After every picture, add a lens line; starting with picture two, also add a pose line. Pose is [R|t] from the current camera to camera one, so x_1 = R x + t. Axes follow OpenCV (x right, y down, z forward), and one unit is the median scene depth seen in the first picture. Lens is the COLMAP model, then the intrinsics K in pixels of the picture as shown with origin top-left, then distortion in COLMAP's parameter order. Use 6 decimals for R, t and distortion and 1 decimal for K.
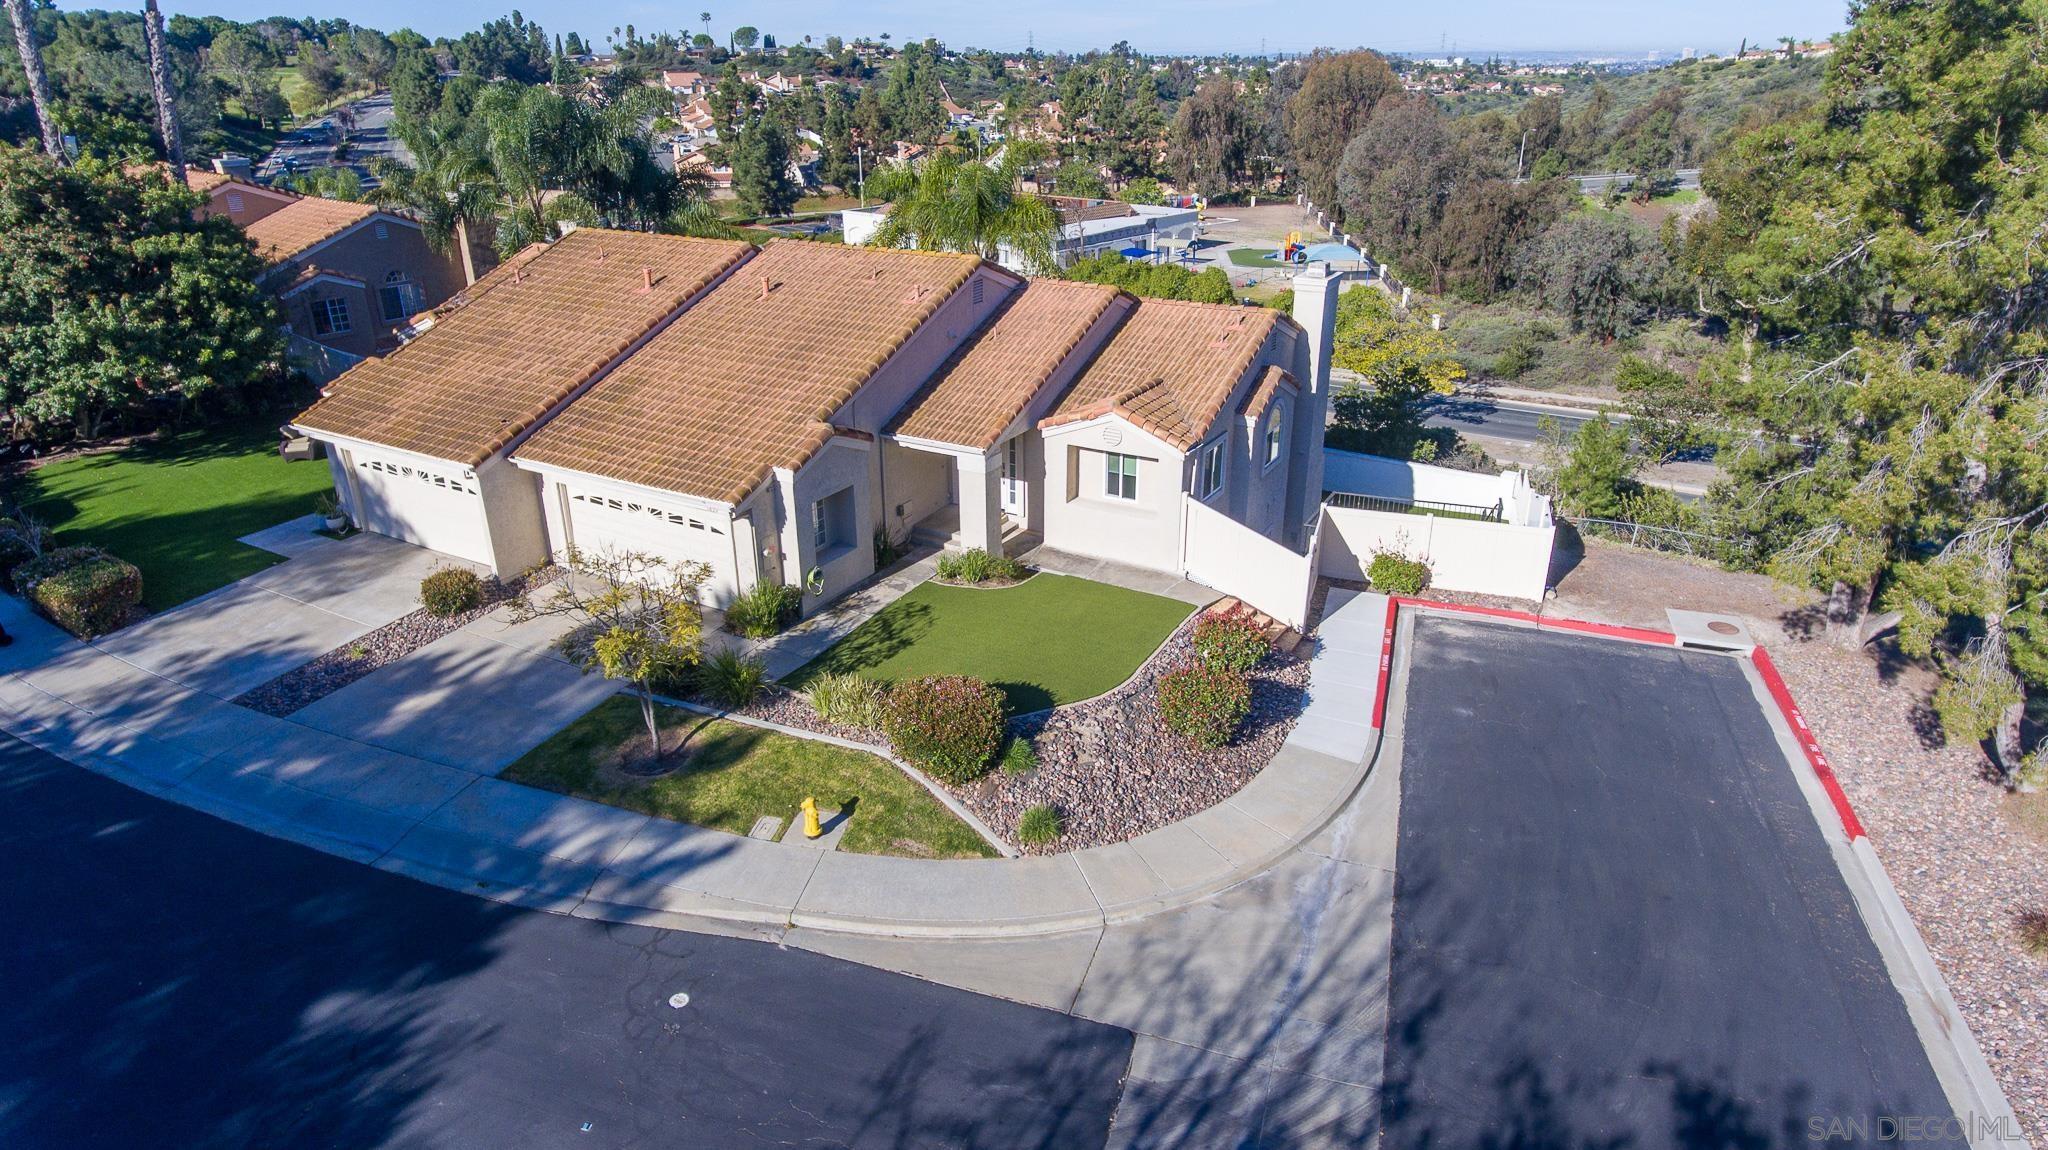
lens RADIAL K [[1202.1, 0, 1003.8], [0, 1202.1, 588.0], [0, 0, 1]] dist [0.005268, -0.005767]
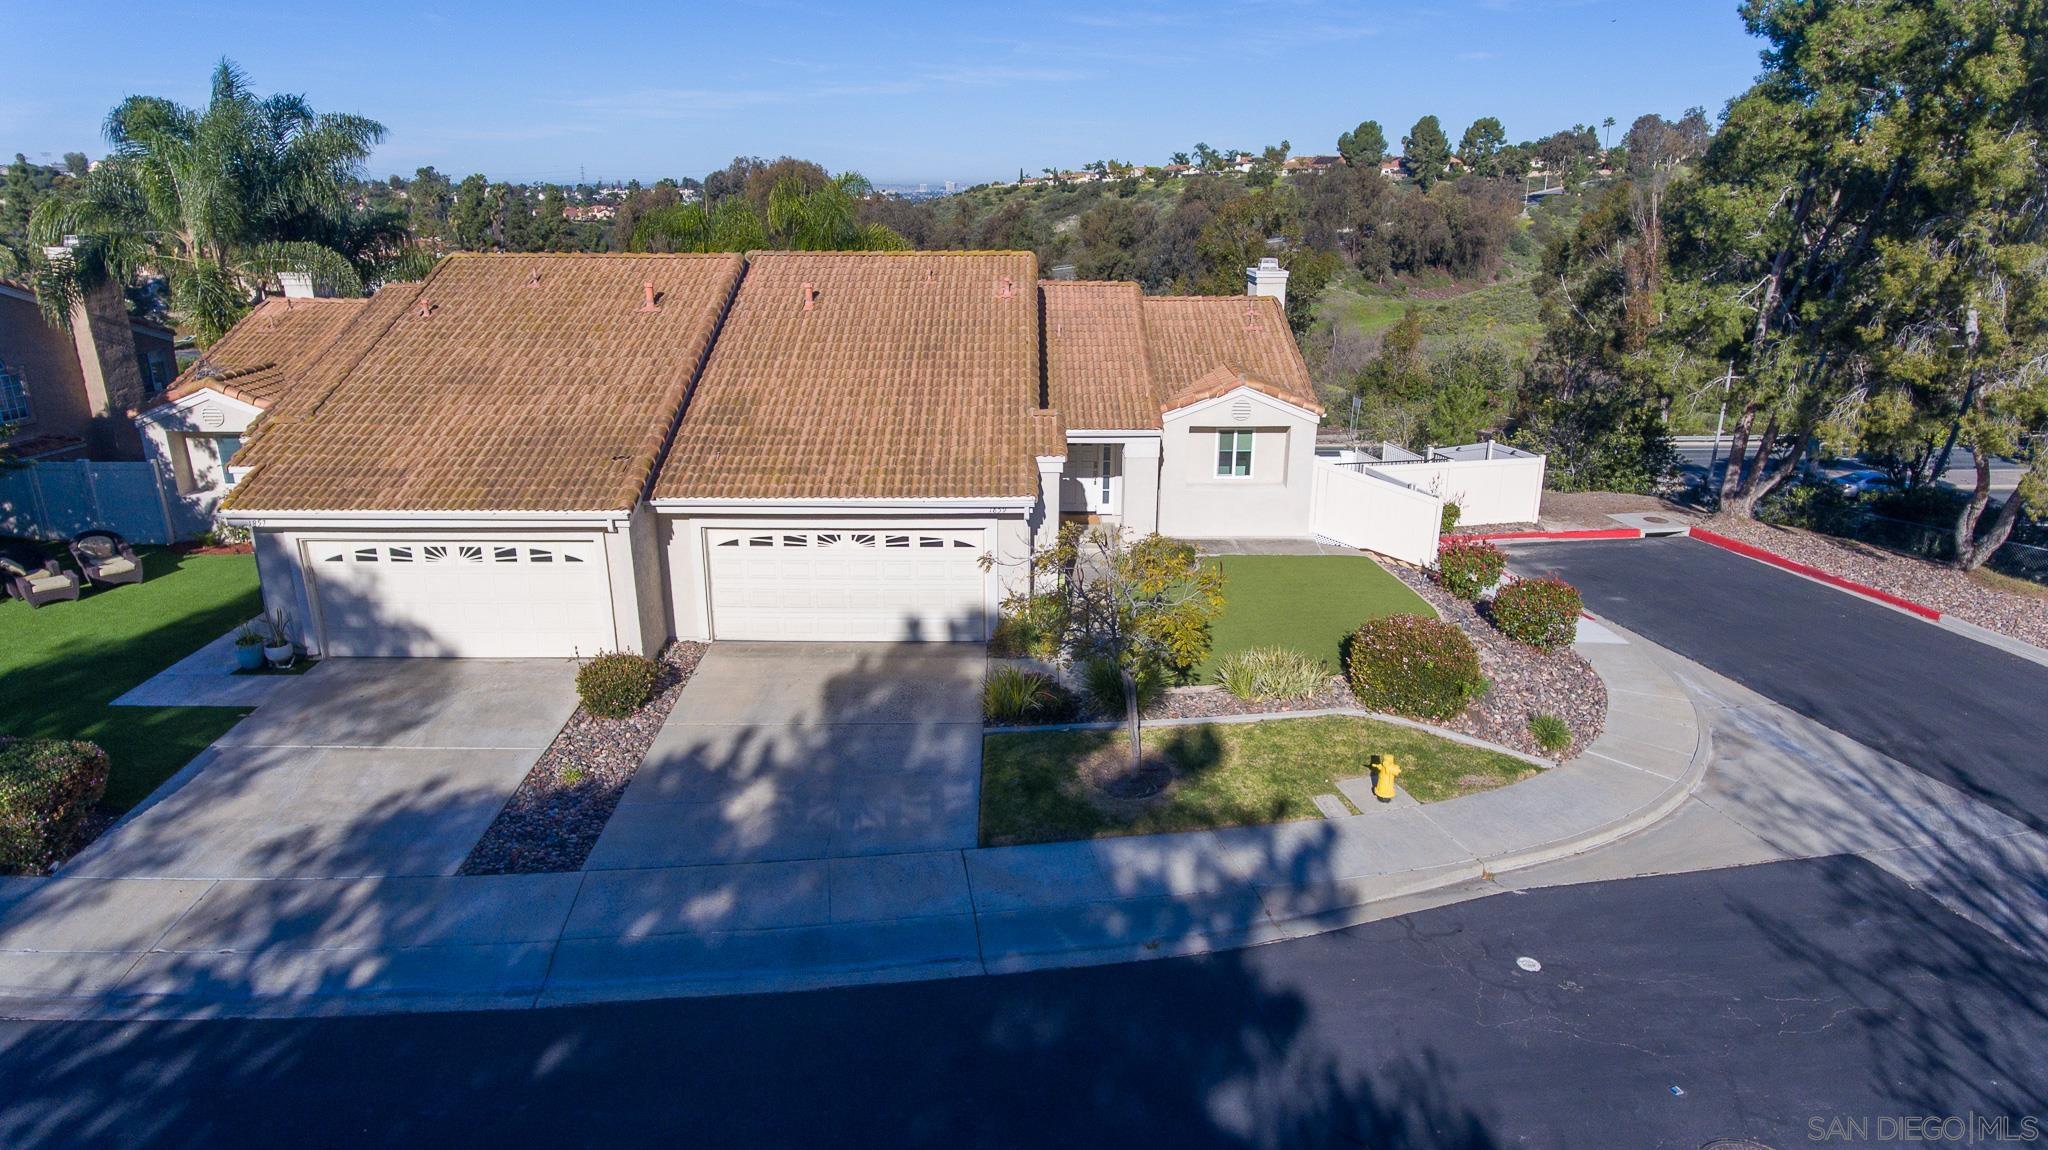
lens RADIAL K [[1202.1, 0, 1005.8], [0, 1202.1, 592.3], [0, 0, 1]] dist [0.005268, -0.005767]
pose [[0.865841, -0.153910, 0.476059, -0.574877], [0.196562, 0.979643, -0.040781, 0.024907], [-0.460091, 0.128885, 0.878467, 0.222456]]
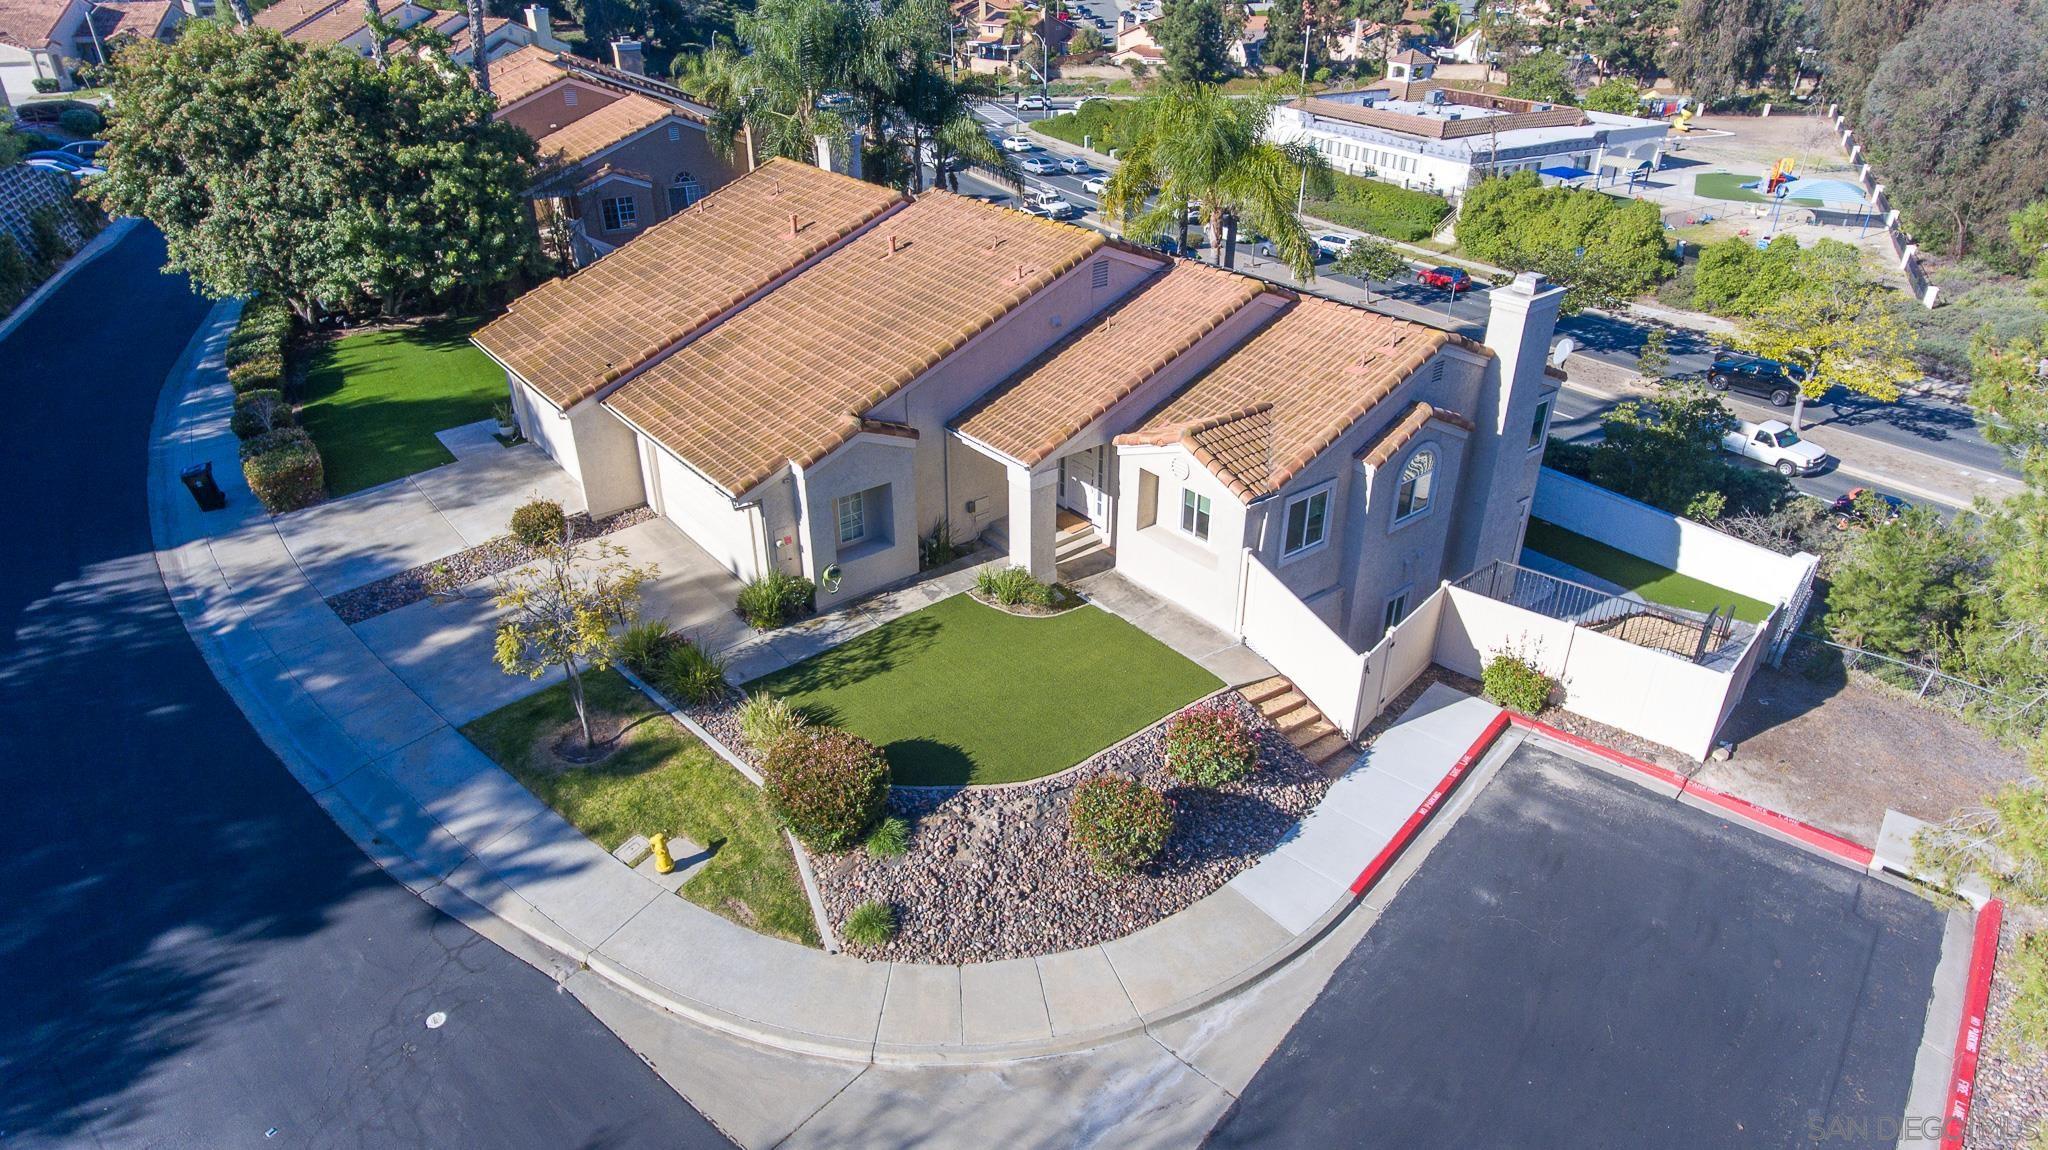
lens RADIAL K [[1202.1, 0, 1006.5], [0, 1202.1, 587.2], [0, 0, 1]] dist [0.005268, -0.005767]
pose [[0.930754, 0.179851, -0.318357, 0.261443], [-0.148359, 0.981533, 0.120756, -0.126841], [0.334196, -0.065163, 0.940248, 0.135822]]
